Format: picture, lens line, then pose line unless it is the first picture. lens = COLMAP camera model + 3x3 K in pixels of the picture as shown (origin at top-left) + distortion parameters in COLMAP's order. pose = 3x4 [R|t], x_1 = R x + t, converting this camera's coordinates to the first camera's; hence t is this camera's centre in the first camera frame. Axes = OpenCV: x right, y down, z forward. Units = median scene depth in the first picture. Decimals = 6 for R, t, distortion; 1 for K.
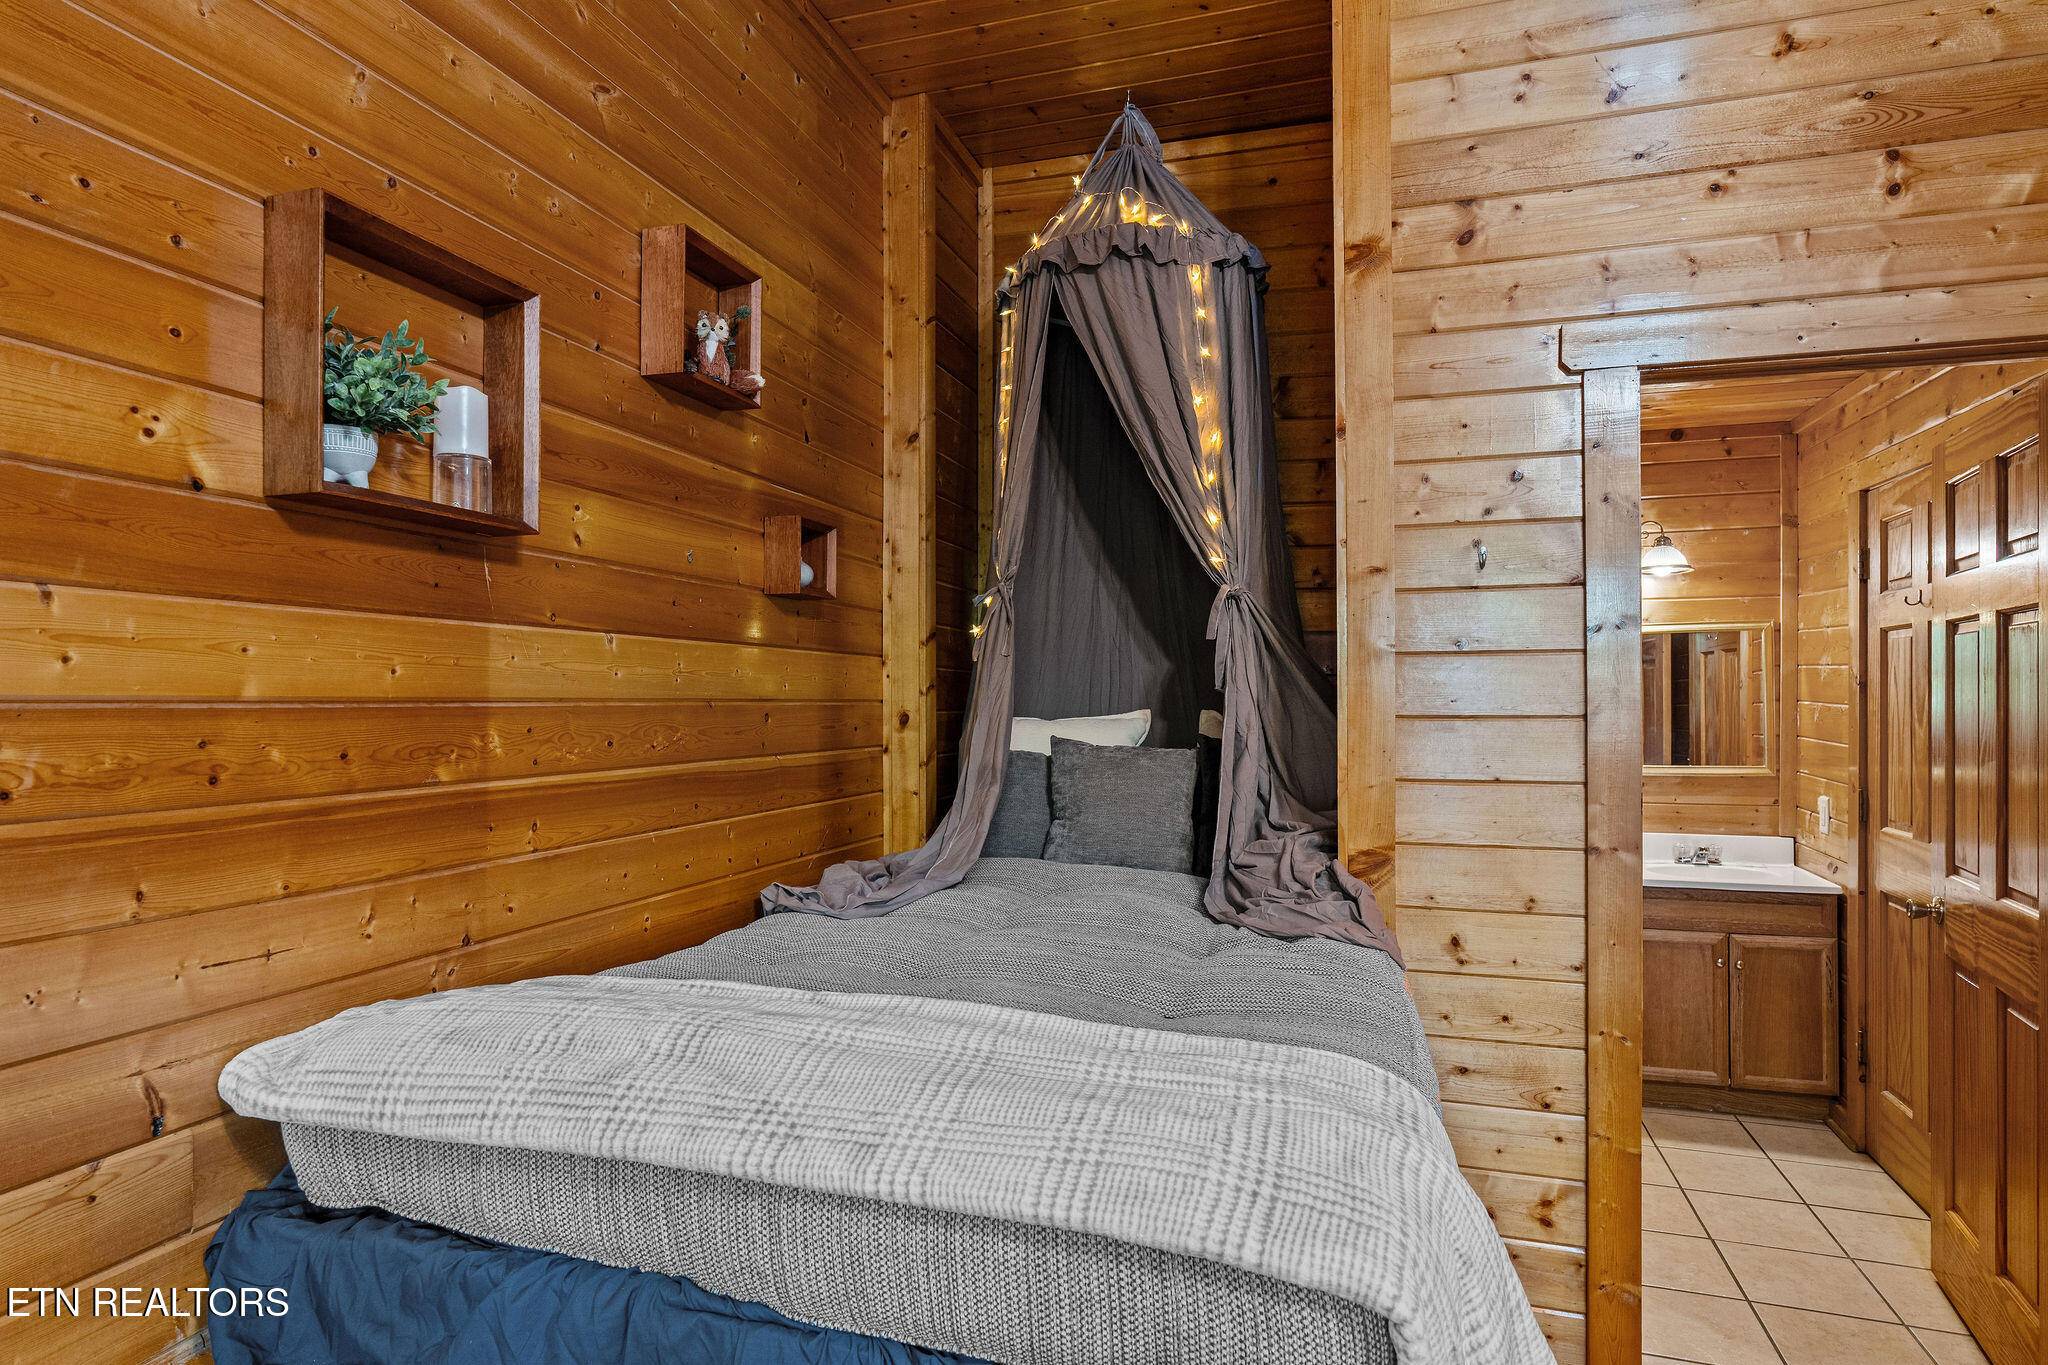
lens RADIAL K [[1103.4, 0, 1026.6], [0, 1103.4, 693.3], [0, 0, 1]] dist [0.001890, -0.001030]
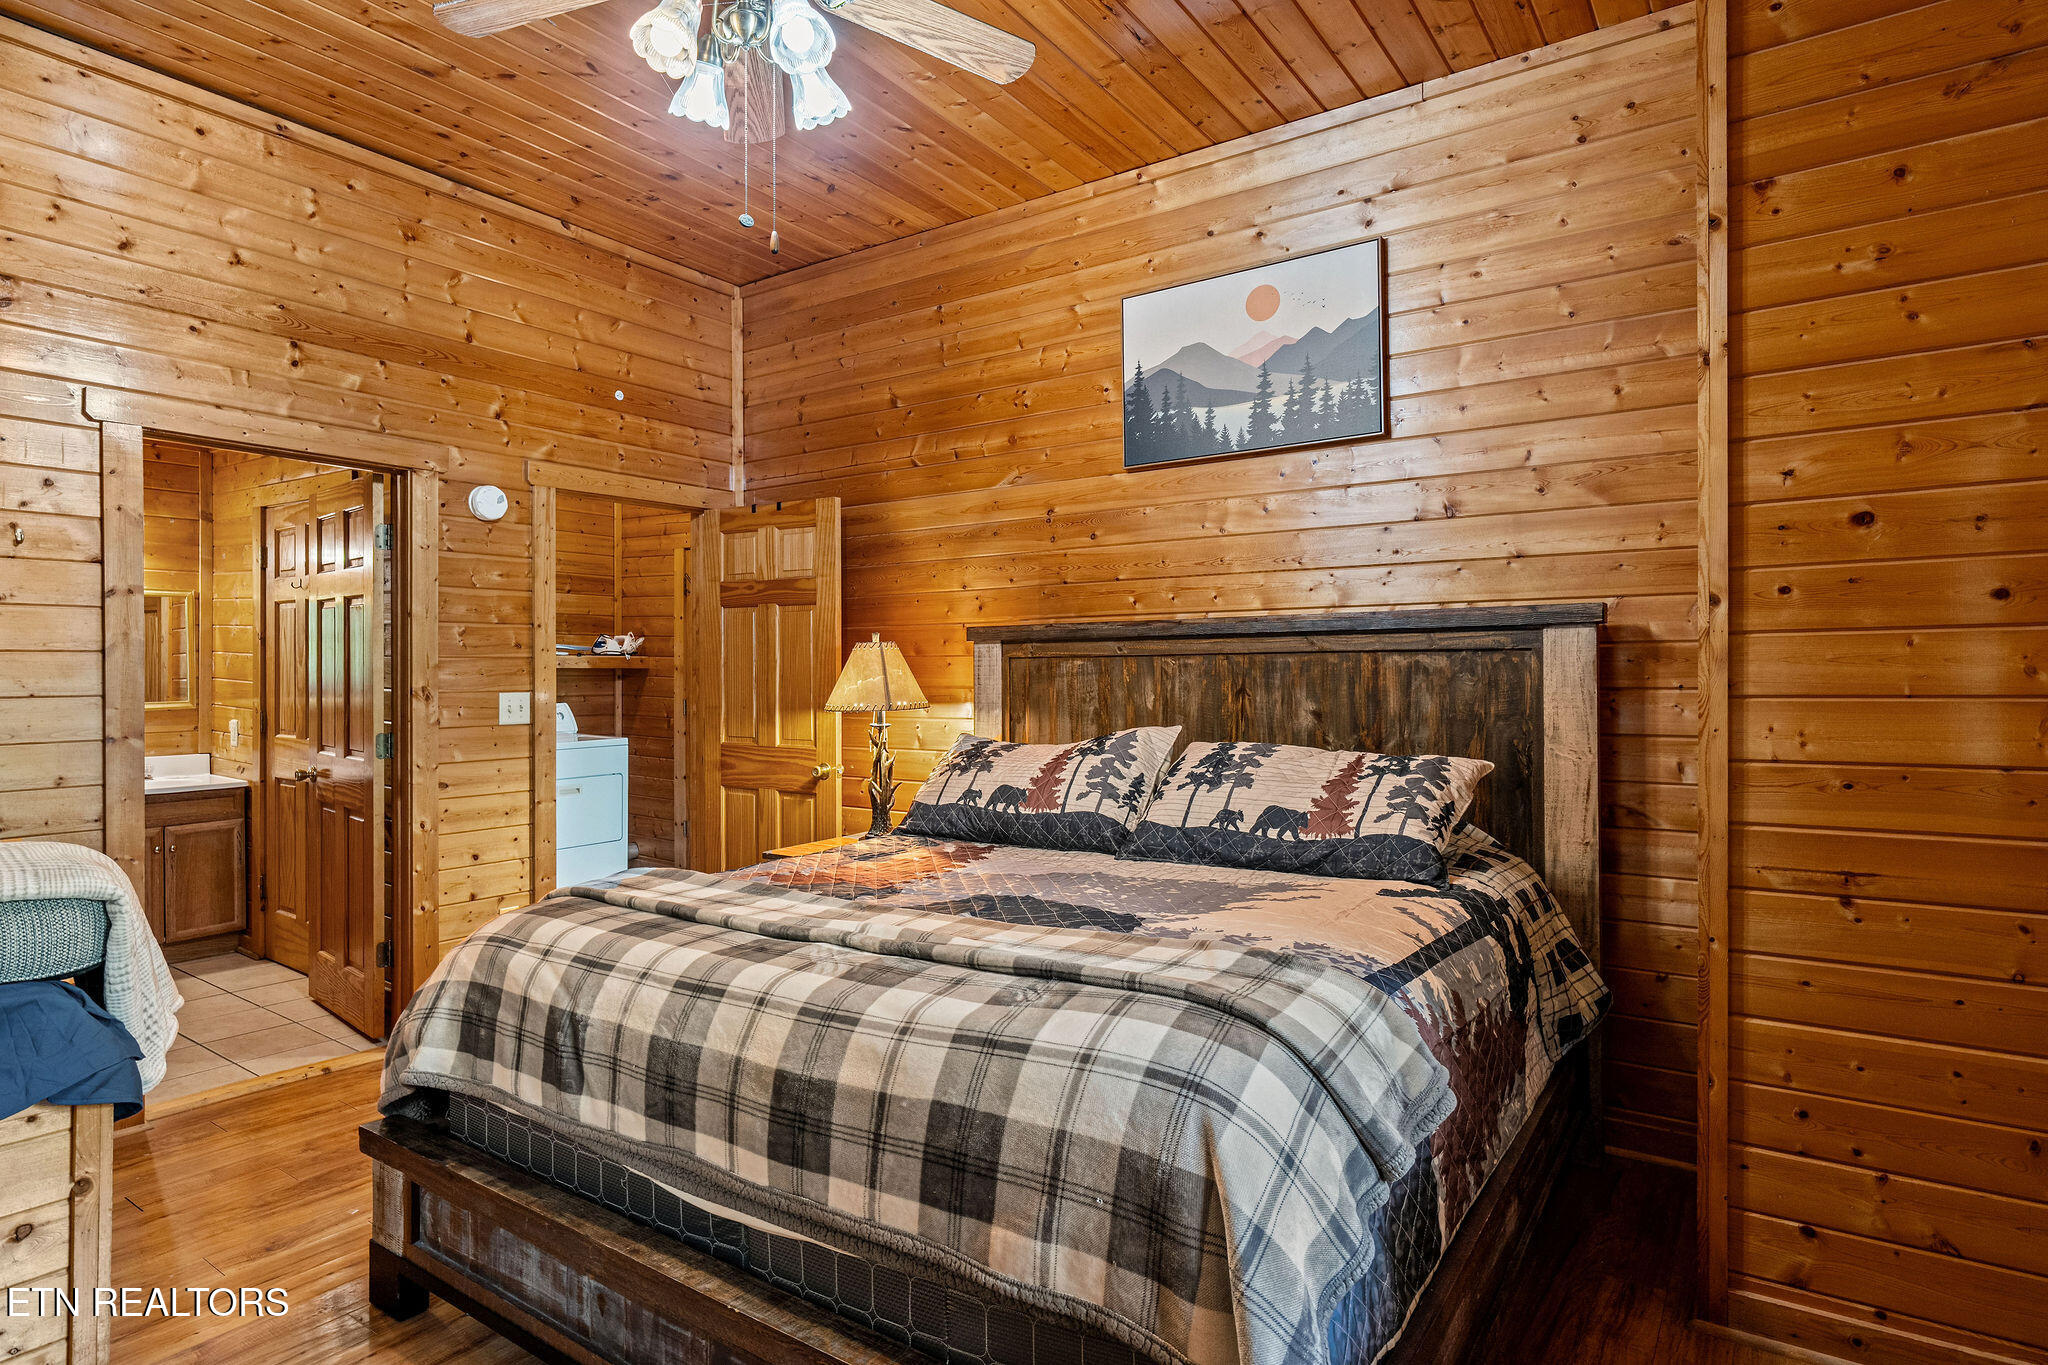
lens RADIAL K [[1103.4, 0, 1023.5], [0, 1103.4, 676.1], [0, 0, 1]] dist [0.001890, -0.001030]
pose [[0.291826, -0.008416, 0.956434, -0.371014], [-0.005155, 0.999933, 0.010372, 0.021608], [-0.956458, -0.007957, 0.291763, -0.416852]]
